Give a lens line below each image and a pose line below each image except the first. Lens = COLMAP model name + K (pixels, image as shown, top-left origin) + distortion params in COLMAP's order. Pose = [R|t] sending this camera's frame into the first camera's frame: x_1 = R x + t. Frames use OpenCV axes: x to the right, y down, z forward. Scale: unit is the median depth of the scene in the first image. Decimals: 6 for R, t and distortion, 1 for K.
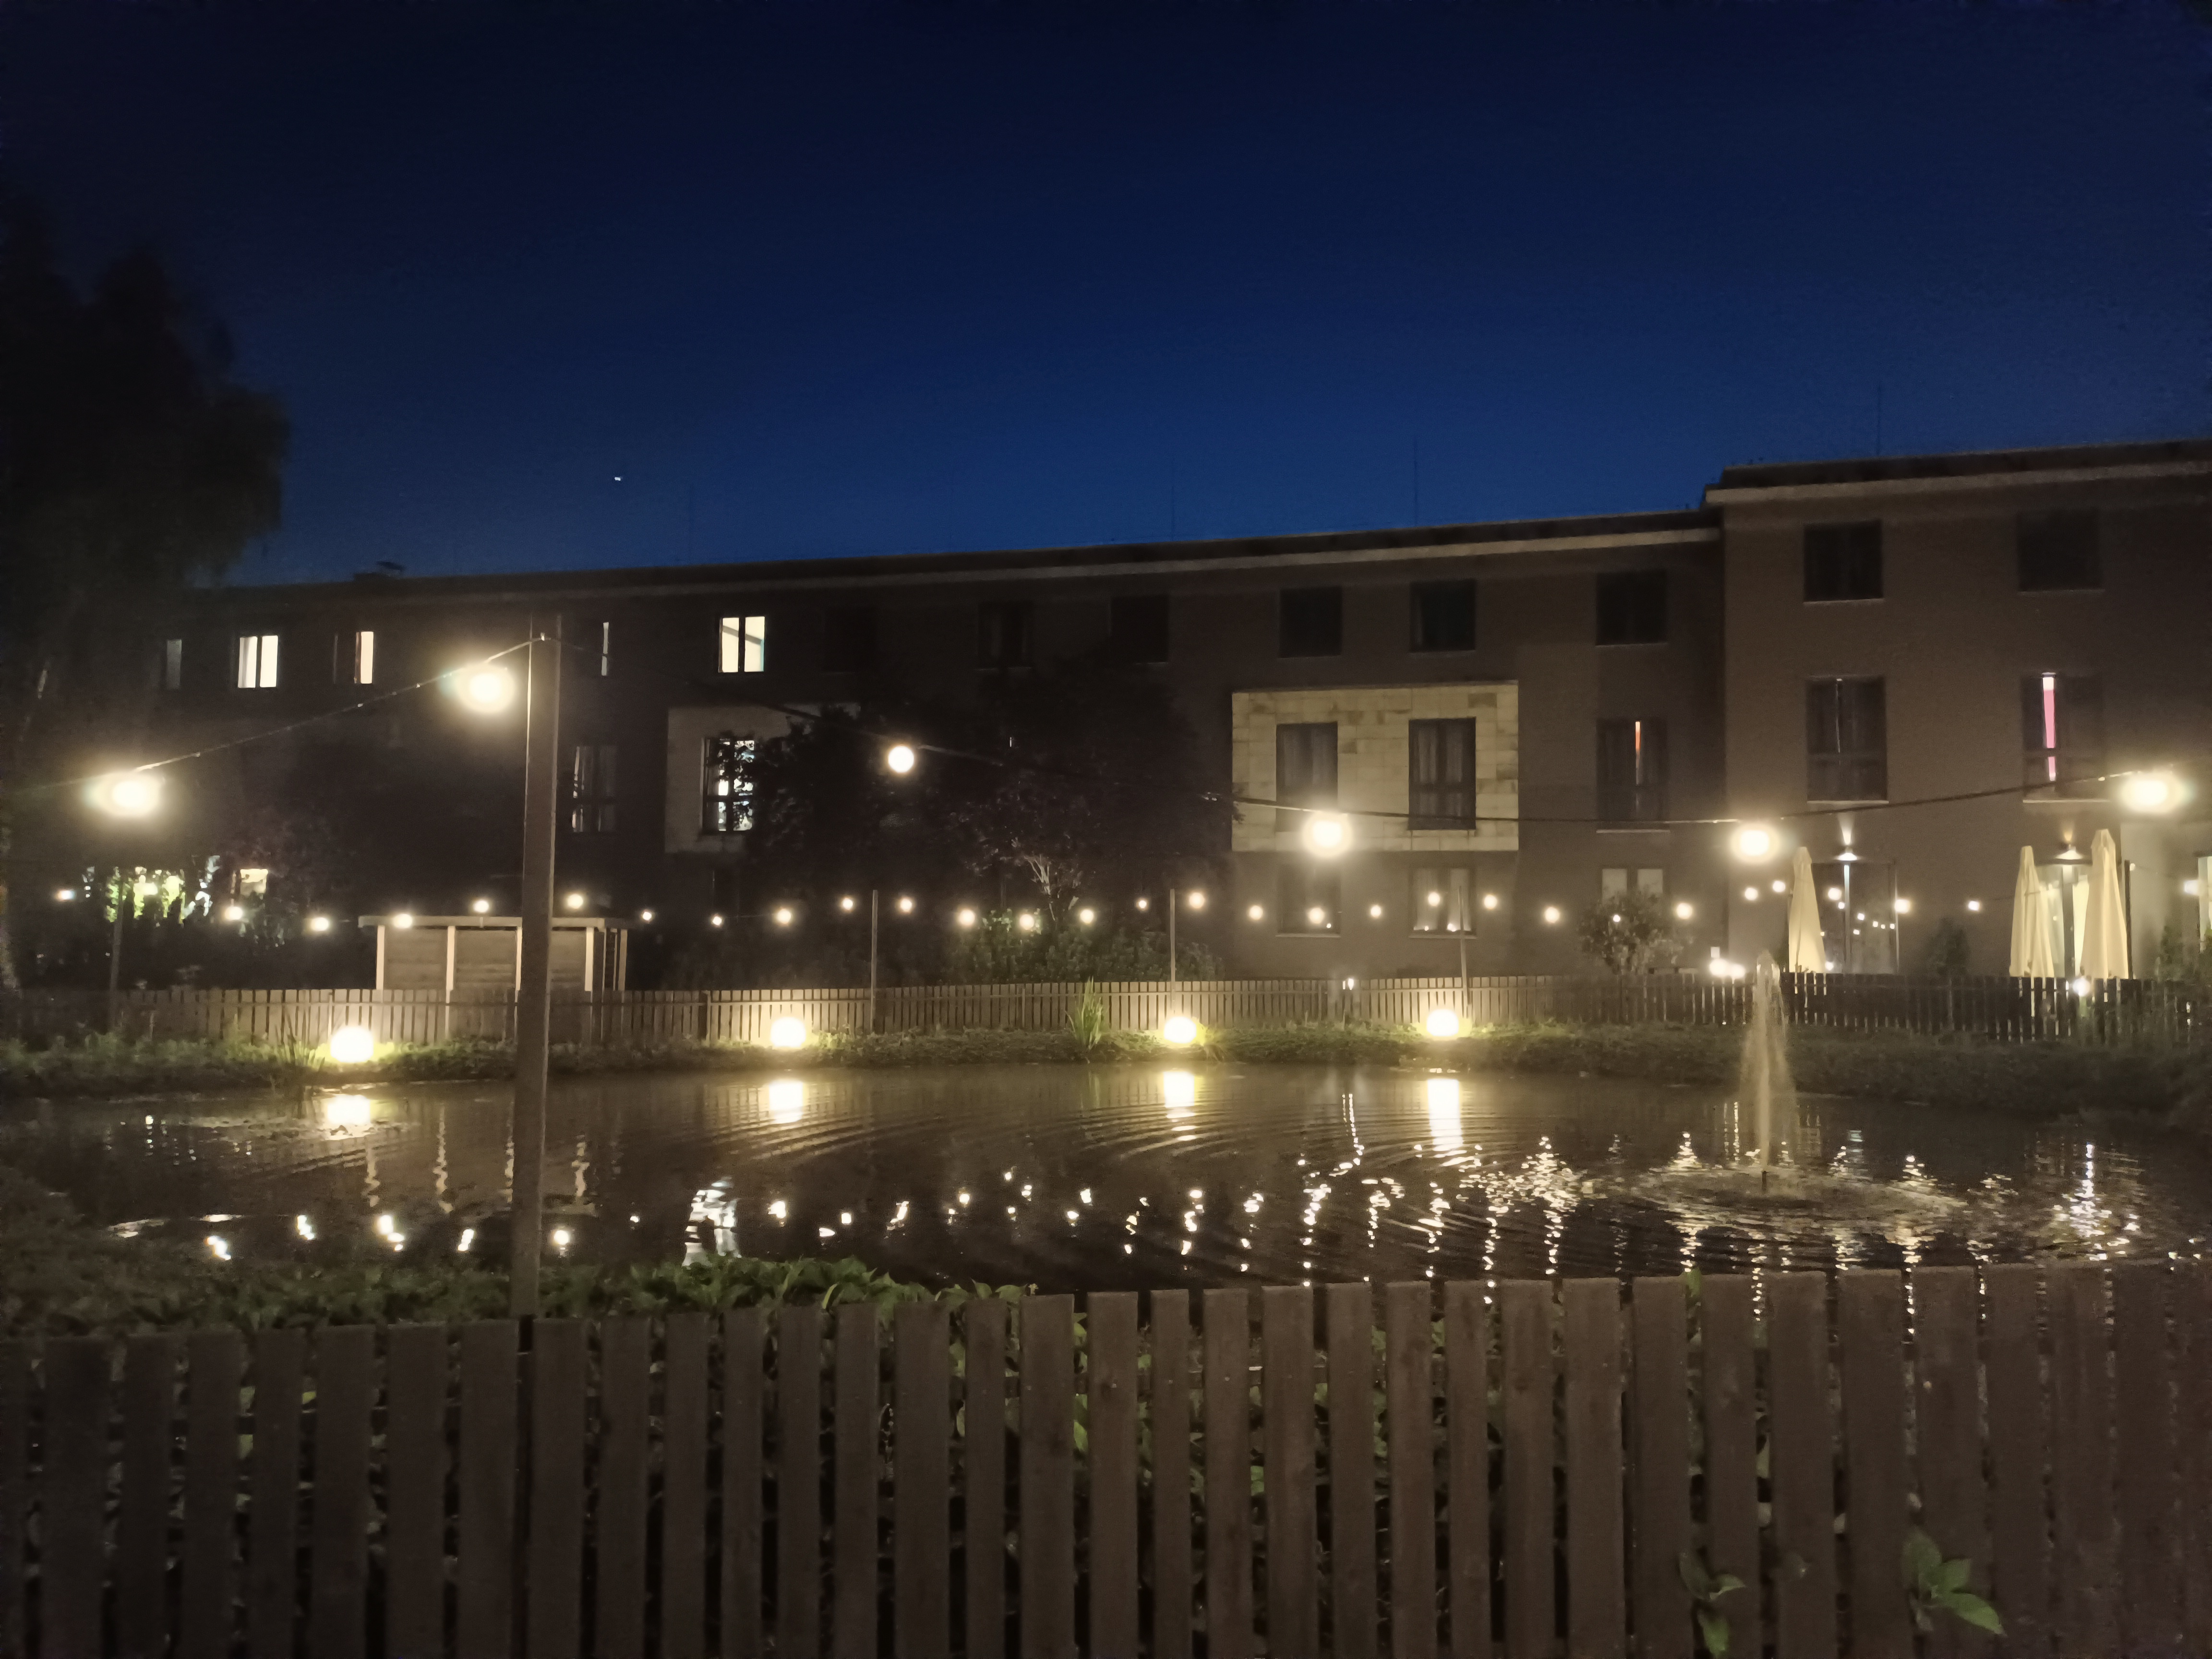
lens RADIAL K [[1617.5, 0, 1124.4], [0, 1617.5, 828.6], [0, 0, 1]] dist [0.072670, -0.071493]
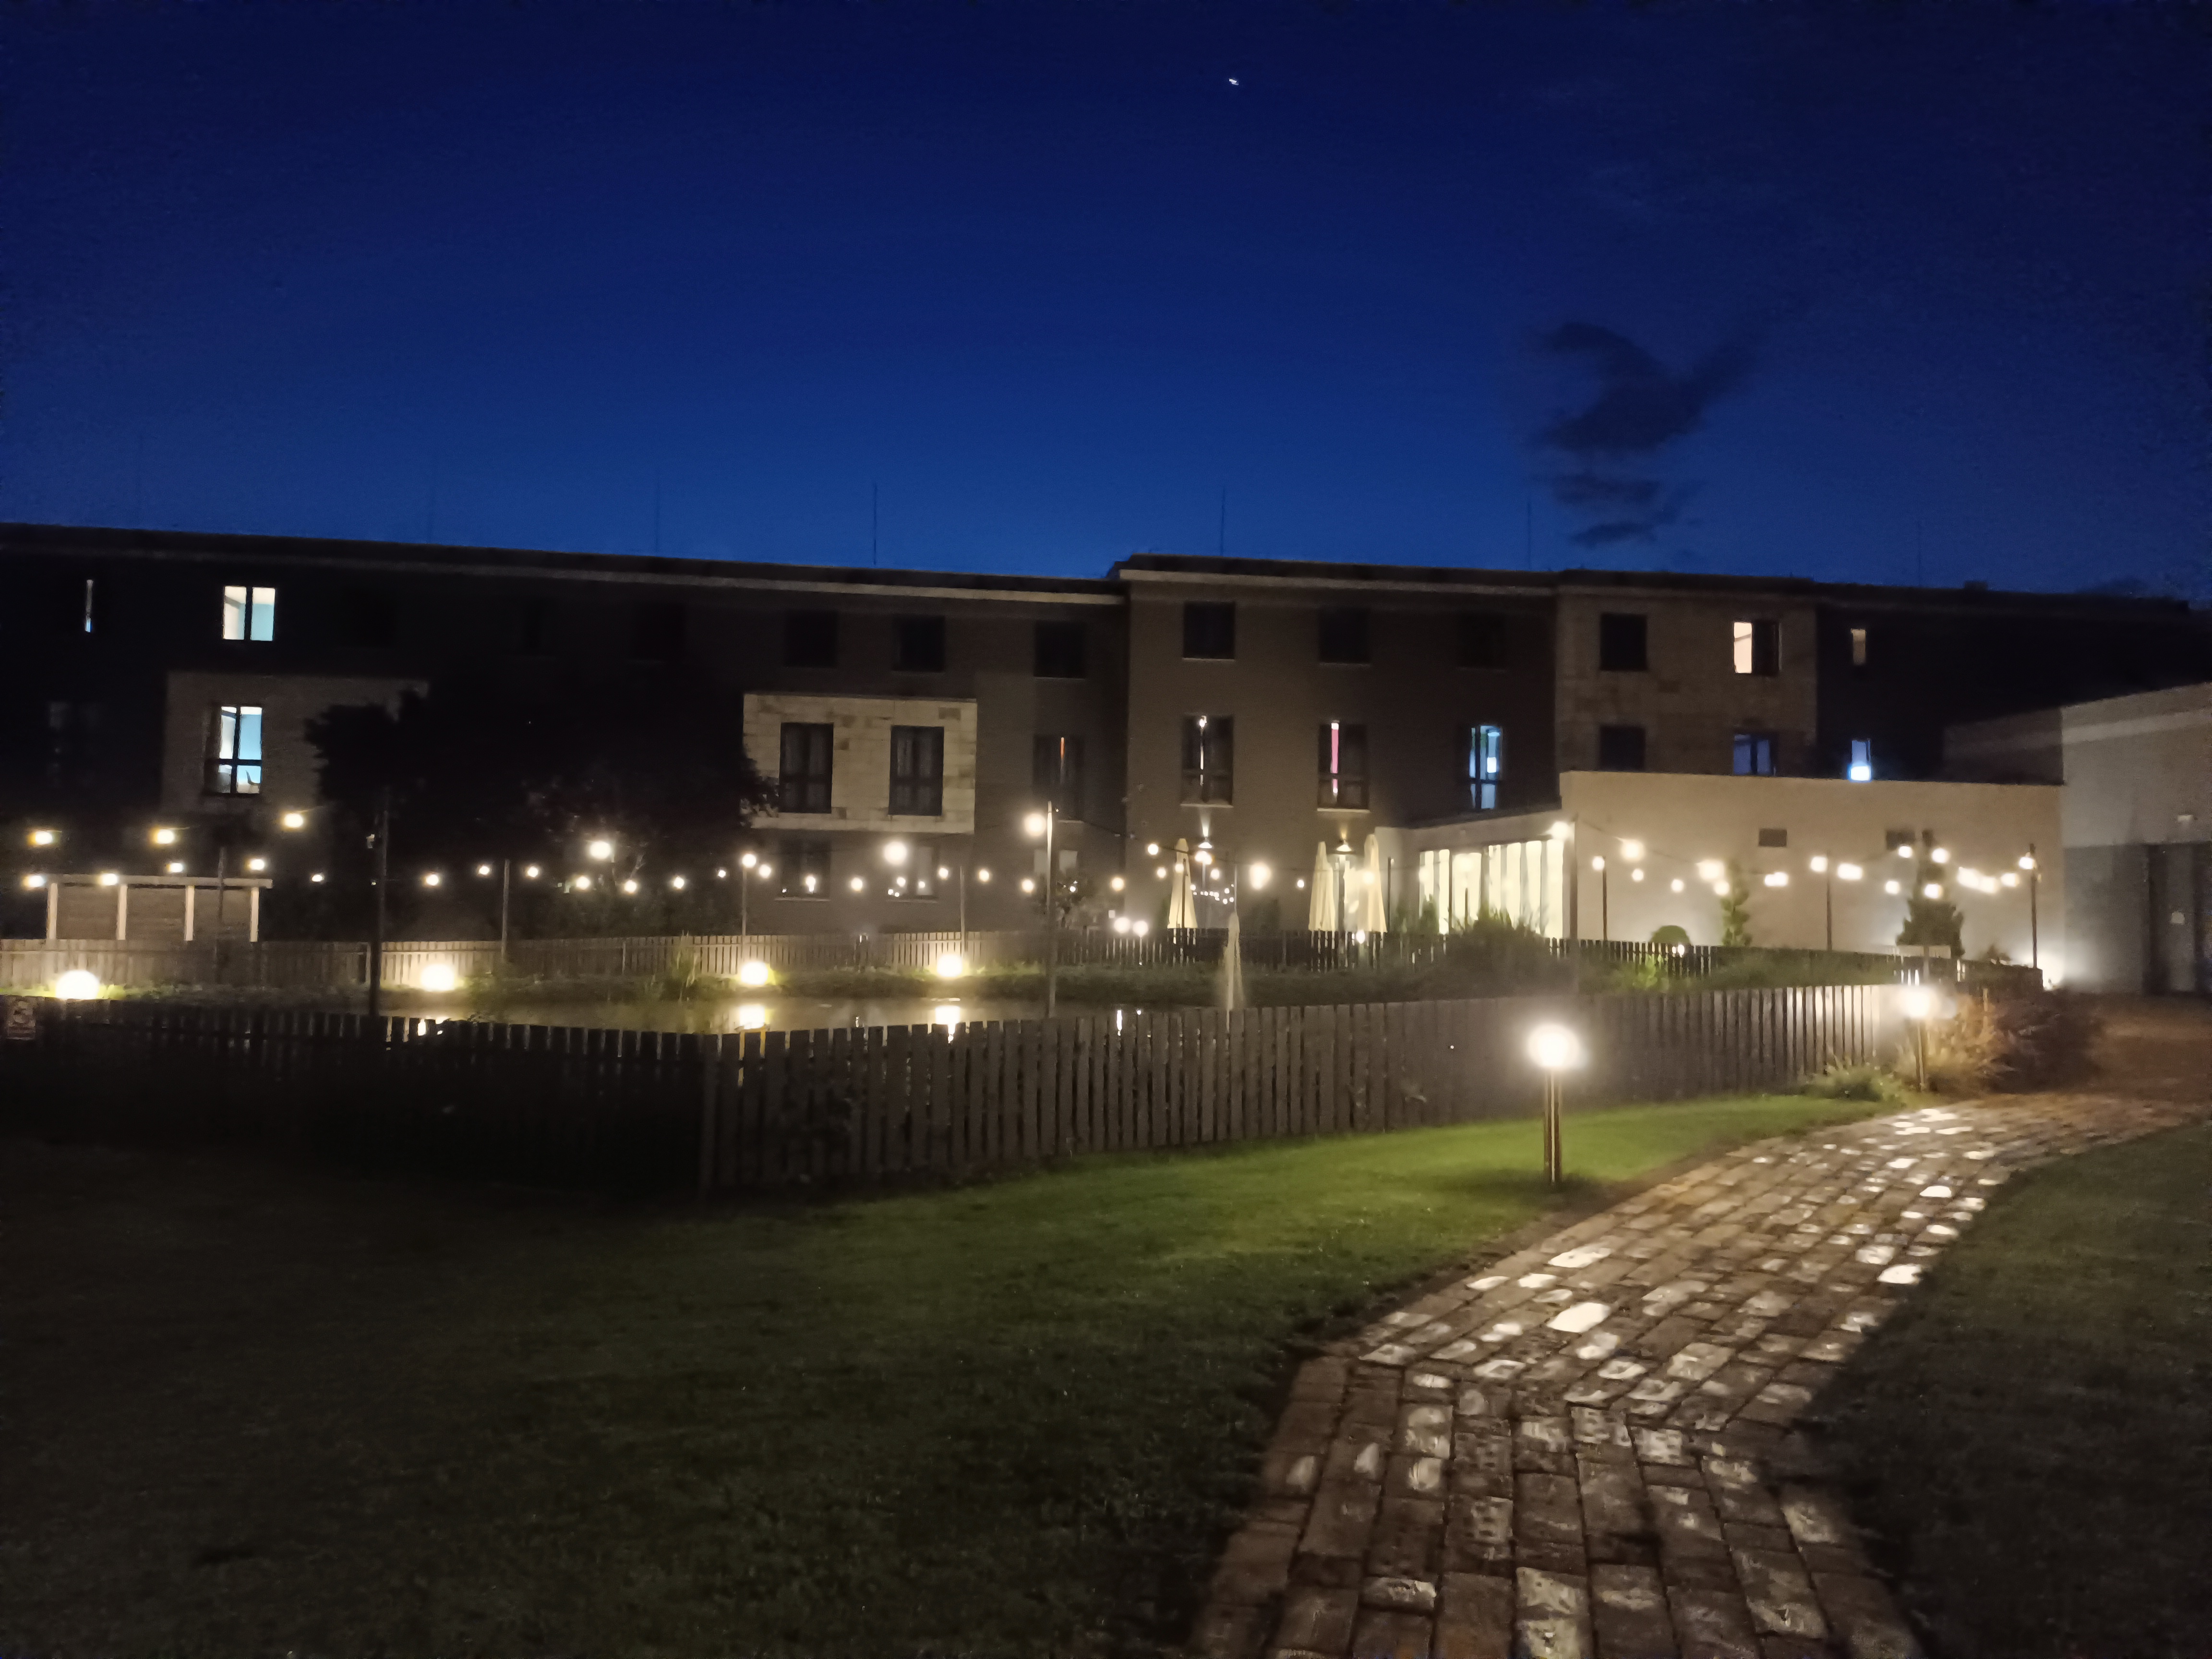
lens RADIAL K [[1616.9, 0, 1106.0], [0, 1616.9, 829.5], [0, 0, 1]] dist [0.072088, -0.071791]
pose [[0.920104, 0.026697, 0.390762, -0.176225], [-0.036050, 0.999212, 0.016618, -0.016306], [-0.390011, -0.029378, 0.920342, -0.231322]]
